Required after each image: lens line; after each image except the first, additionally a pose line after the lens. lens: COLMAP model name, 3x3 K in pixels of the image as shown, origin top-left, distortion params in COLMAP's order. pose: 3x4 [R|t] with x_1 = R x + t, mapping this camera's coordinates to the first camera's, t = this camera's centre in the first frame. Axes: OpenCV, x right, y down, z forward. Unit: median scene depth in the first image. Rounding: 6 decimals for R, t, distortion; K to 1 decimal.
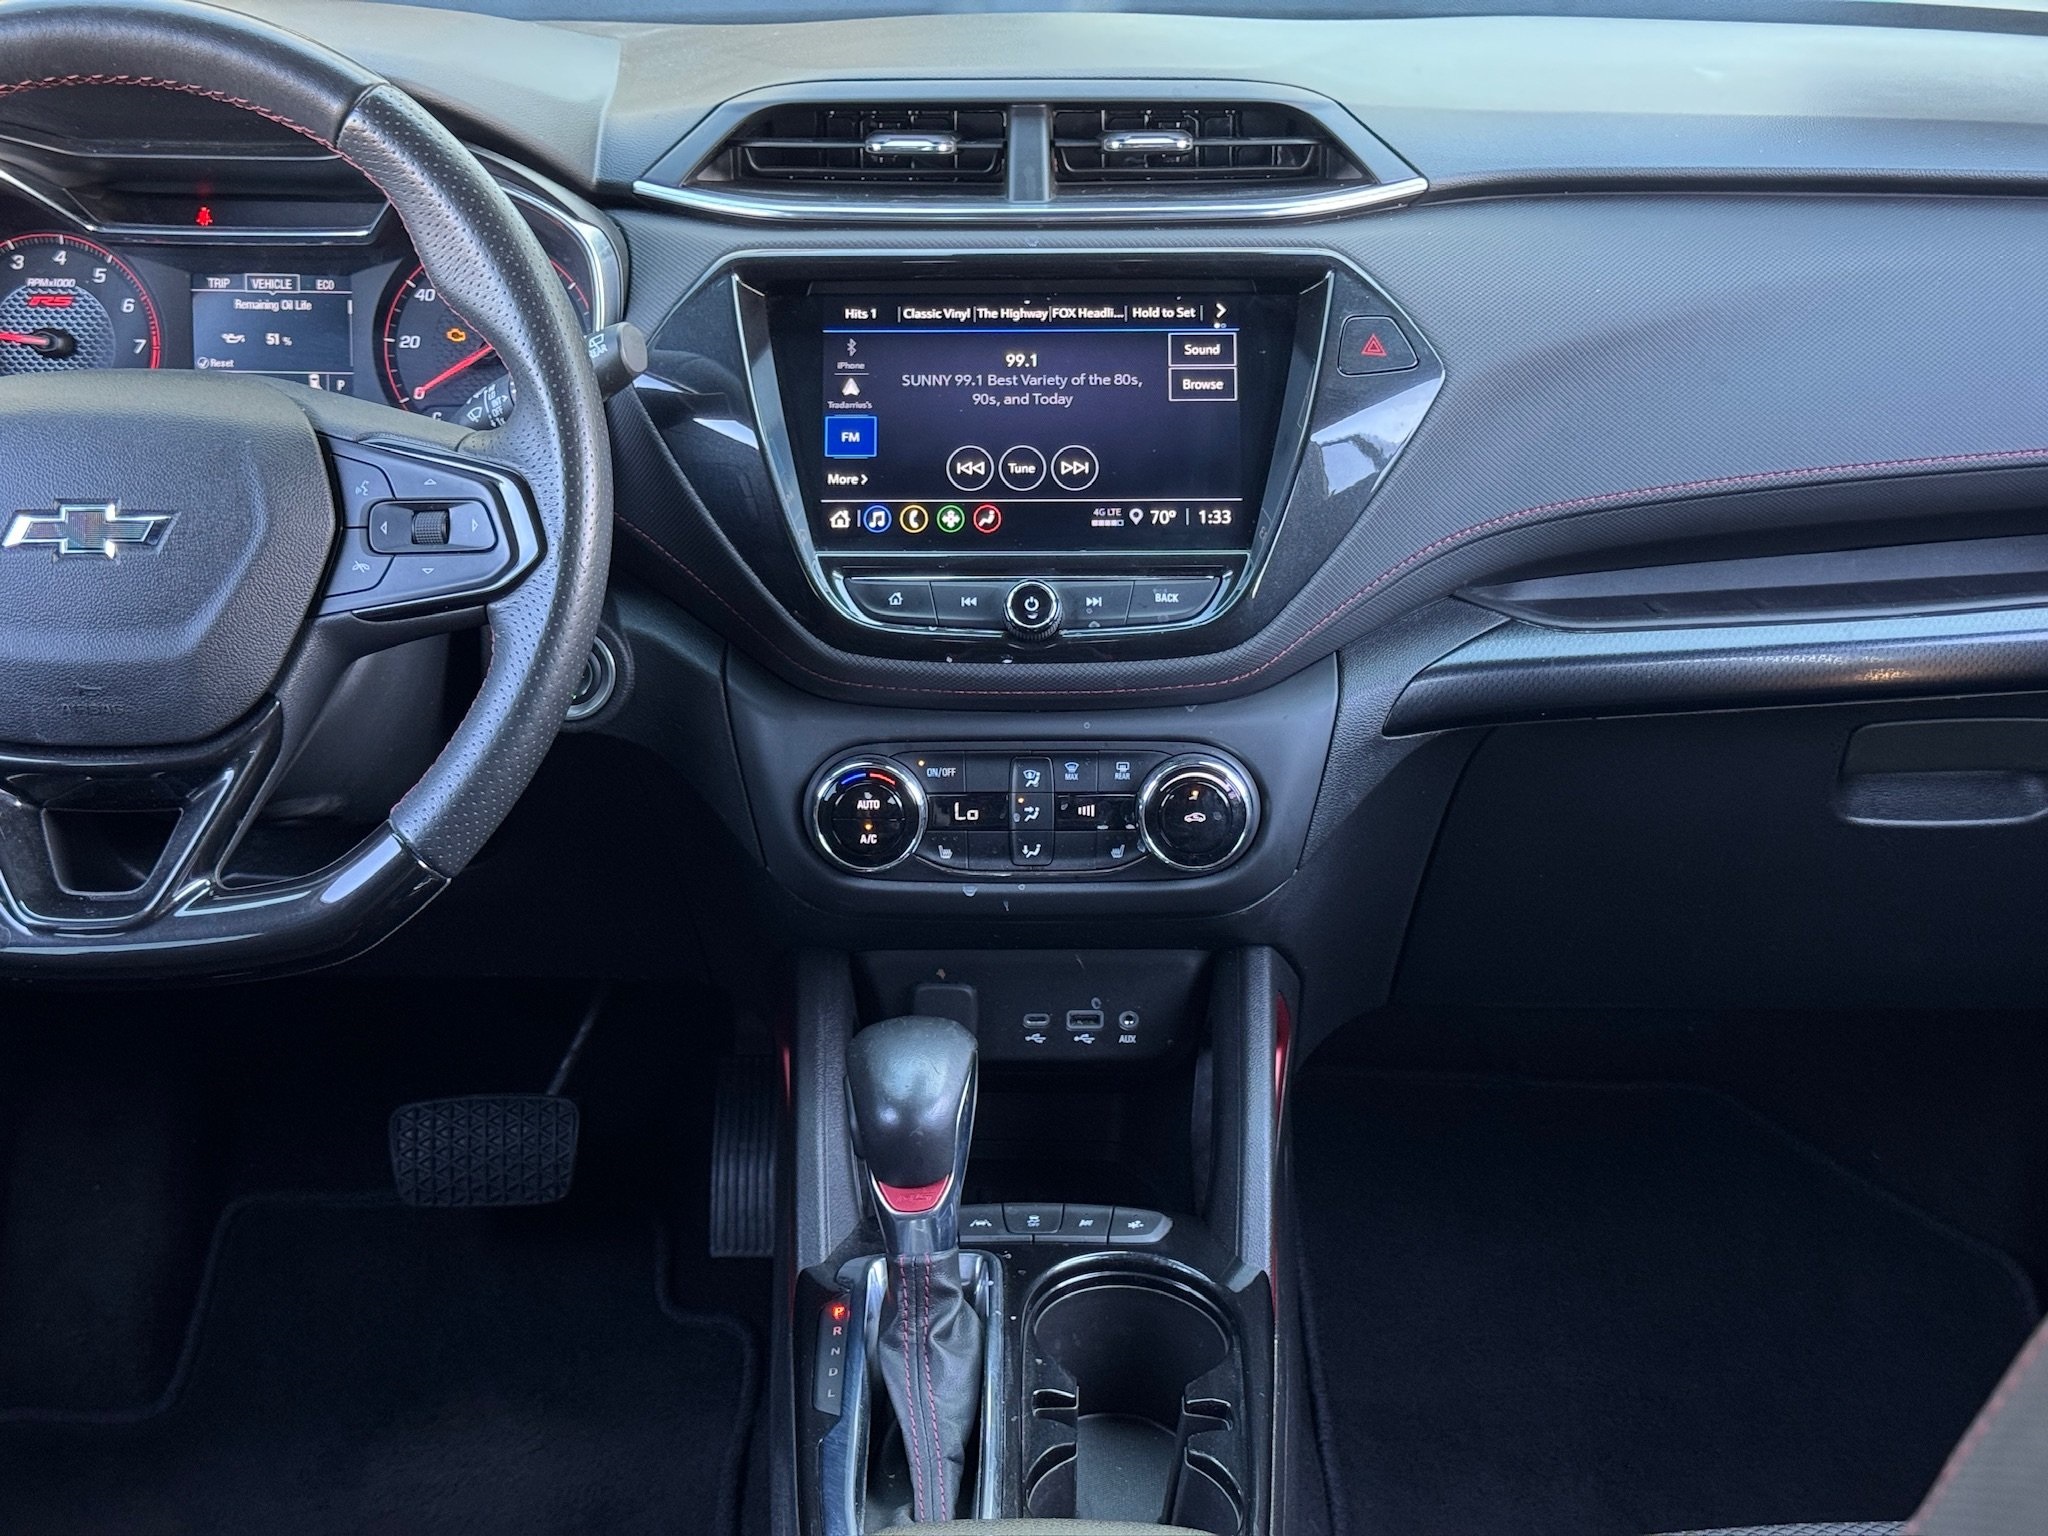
lens RADIAL K [[2881.4, 0, 1022.2], [0, 2881.4, 765.2], [0, 0, 1]] dist [0.089620, 0.000000]
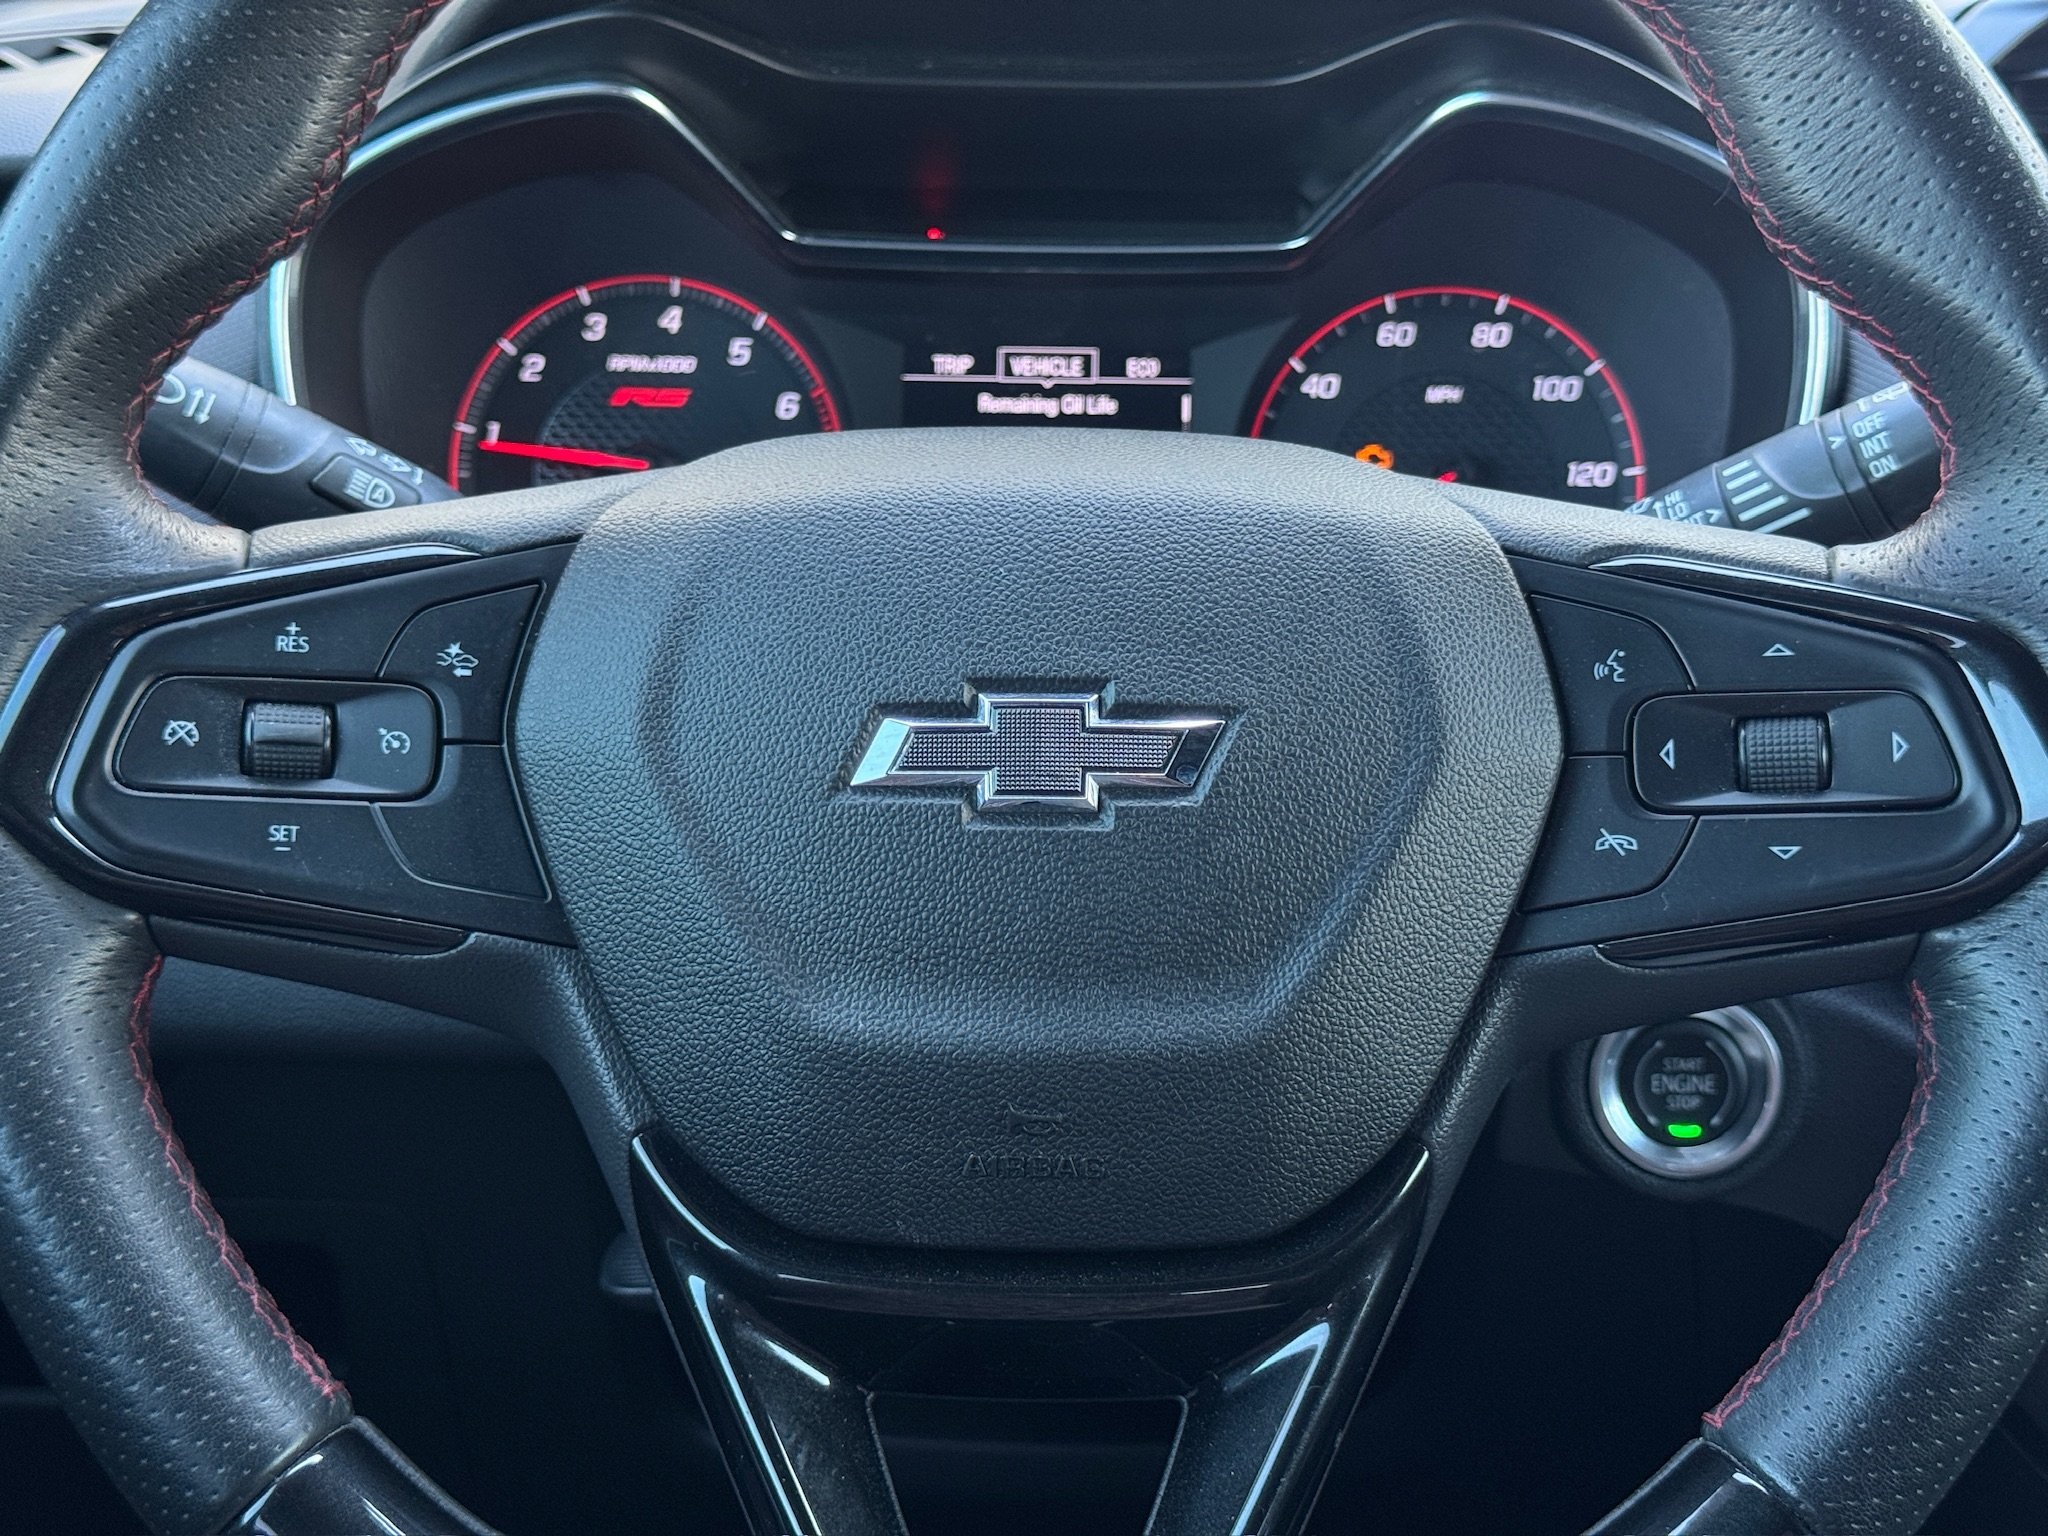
lens RADIAL K [[2881.4, 0, 1024.7], [0, 2881.4, 770.4], [0, 0, 1]] dist [0.089620, 0.000000]
pose [[0.999946, 0.010129, 0.002161, -0.276755], [-0.009757, 0.991249, -0.131642, -0.018071], [-0.003475, 0.131613, 0.991295, 0.490163]]
